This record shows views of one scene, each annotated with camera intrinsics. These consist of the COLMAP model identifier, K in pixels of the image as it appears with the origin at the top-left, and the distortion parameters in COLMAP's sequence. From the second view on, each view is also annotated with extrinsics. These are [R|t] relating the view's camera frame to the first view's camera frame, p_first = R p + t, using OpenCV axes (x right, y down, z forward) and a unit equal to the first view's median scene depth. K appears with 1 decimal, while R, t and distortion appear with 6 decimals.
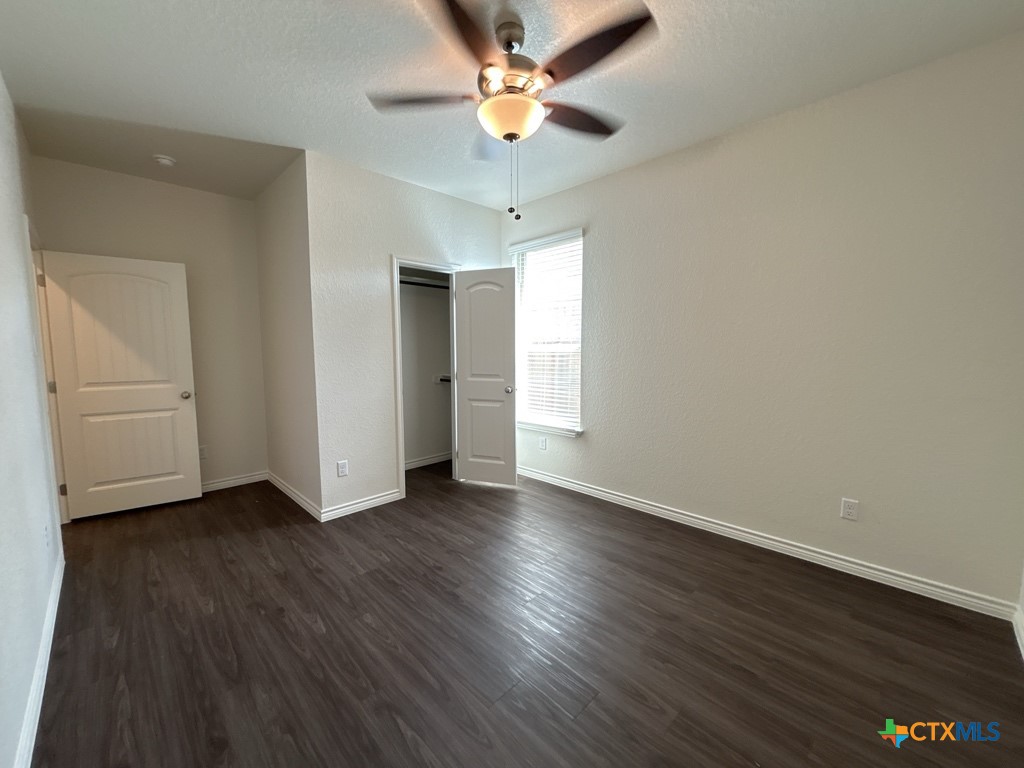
lens RADIAL K [[412.5, 0, 515.4], [0, 412.5, 384.4], [0, 0, 1]] dist [0.001831, 0.001008]
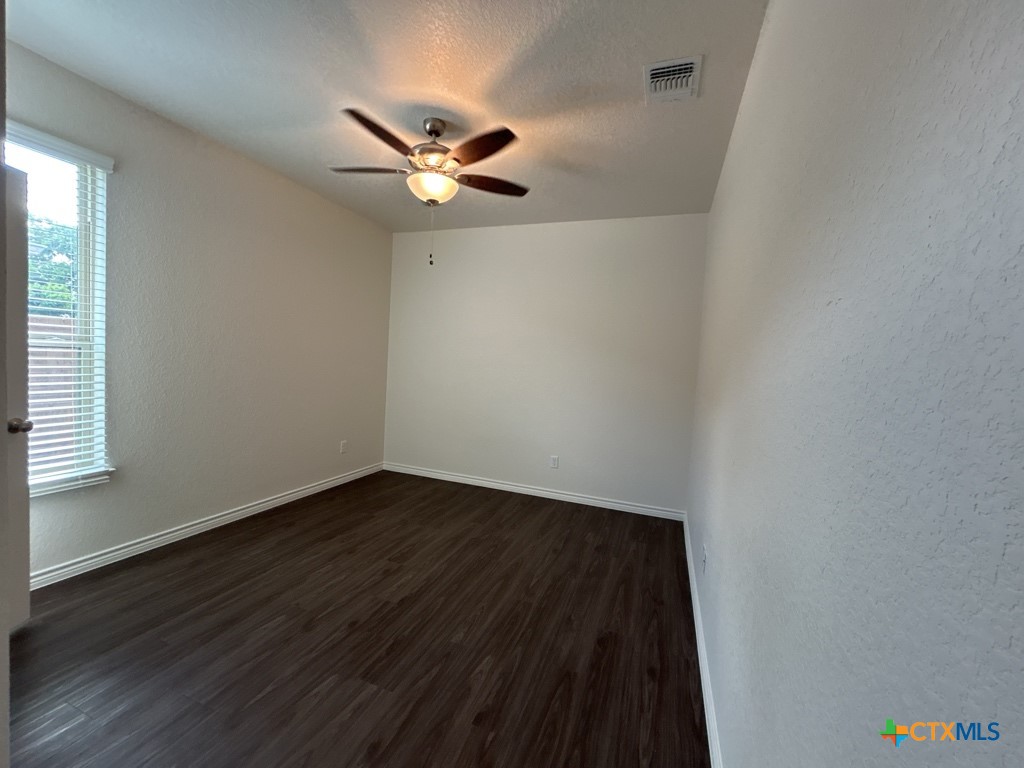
lens RADIAL K [[412.5, 0, 511.4], [0, 412.5, 378.8], [0, 0, 1]] dist [0.001831, 0.001008]
pose [[-0.413369, -0.054397, 0.908937, -1.059076], [0.026309, 0.997084, 0.071637, -0.092216], [-0.910183, 0.053525, -0.410733, 1.050492]]
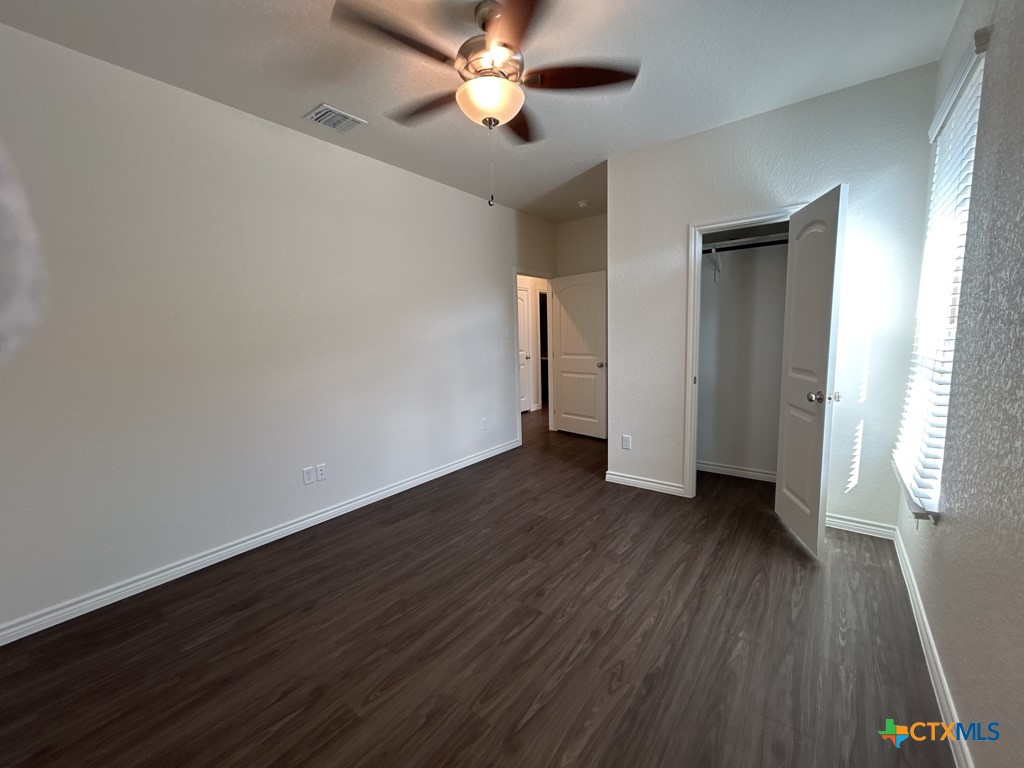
lens RADIAL K [[412.5, 0, 511.3], [0, 412.5, 384.0], [0, 0, 1]] dist [0.001831, 0.001008]
pose [[0.123518, 0.118441, -0.985249, 0.808879], [-0.061207, 0.991871, 0.111564, -0.069935], [0.990453, 0.046524, 0.129763, 0.738856]]
